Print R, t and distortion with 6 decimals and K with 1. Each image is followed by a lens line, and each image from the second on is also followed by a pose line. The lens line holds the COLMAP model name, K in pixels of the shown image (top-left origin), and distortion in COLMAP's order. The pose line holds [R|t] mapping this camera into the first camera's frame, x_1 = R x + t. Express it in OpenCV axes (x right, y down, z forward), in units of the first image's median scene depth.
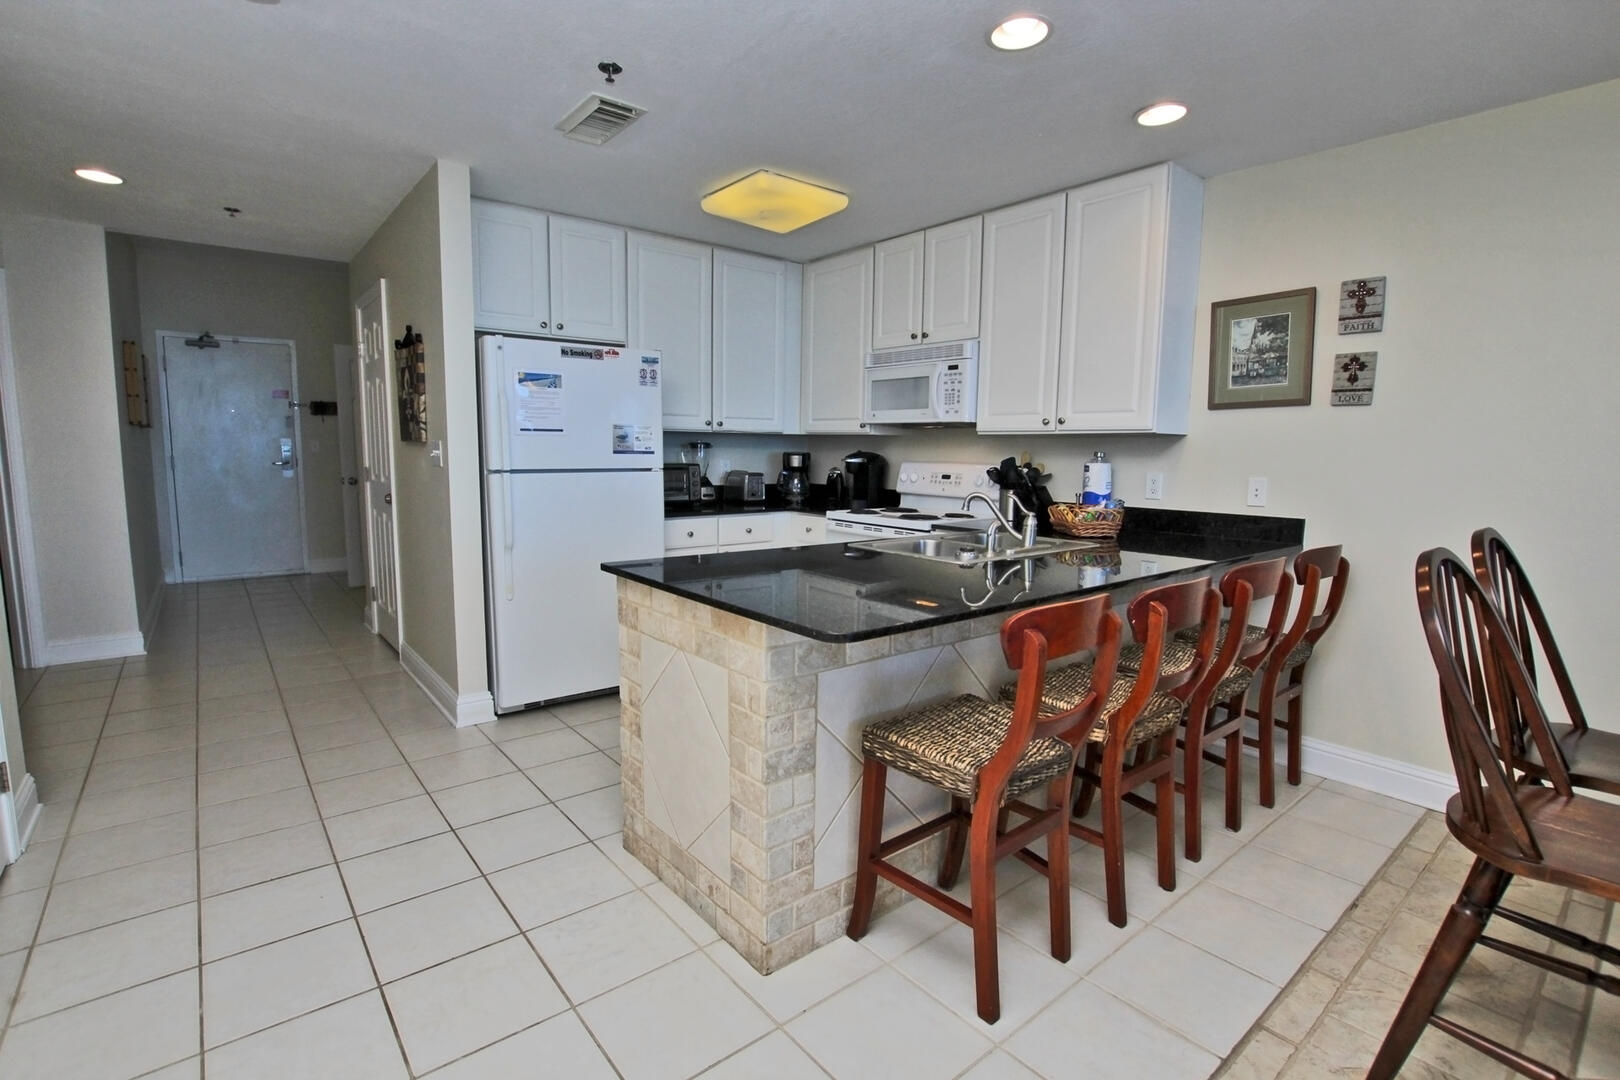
lens RADIAL K [[752.5, 0, 810.3], [0, 752.5, 541.9], [0, 0, 1]] dist [-0.034255, 0.005082]
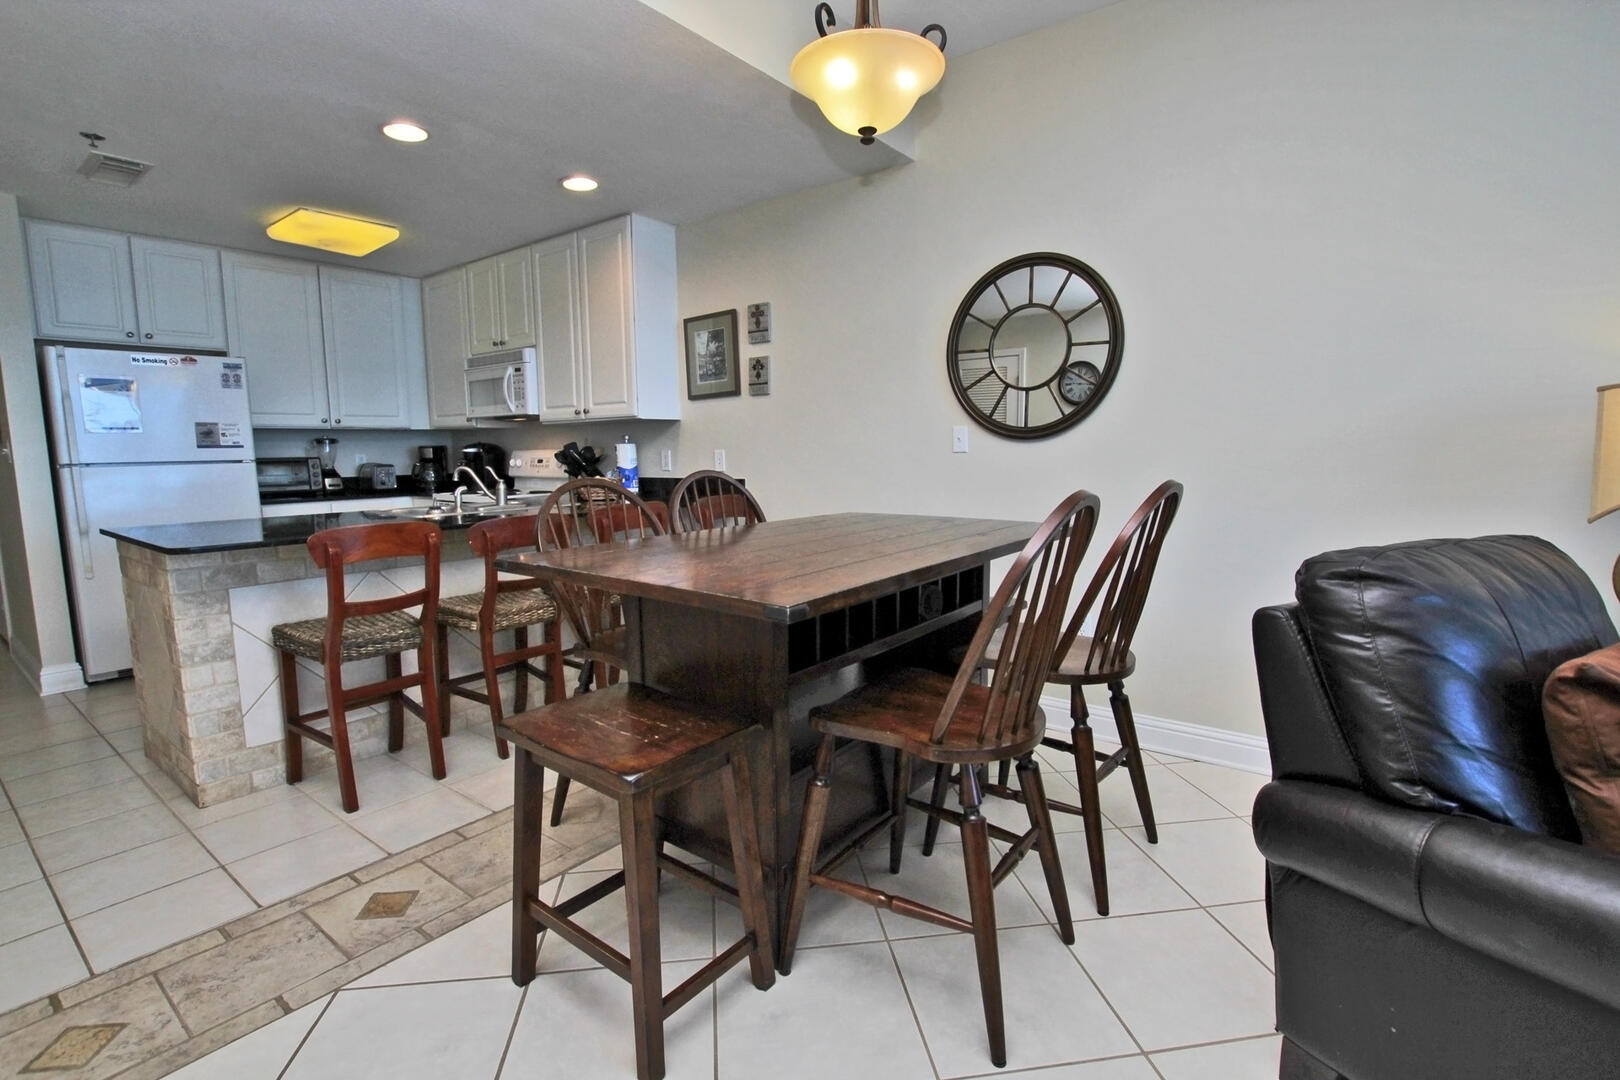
lens RADIAL K [[752.5, 0, 810.3], [0, 752.5, 541.9], [0, 0, 1]] dist [-0.034255, 0.005082]
pose [[0.972028, -0.052721, 0.228871, 0.398554], [0.052652, 0.998592, 0.006410, 0.070084], [-0.228887, 0.005819, 0.973436, -0.317029]]
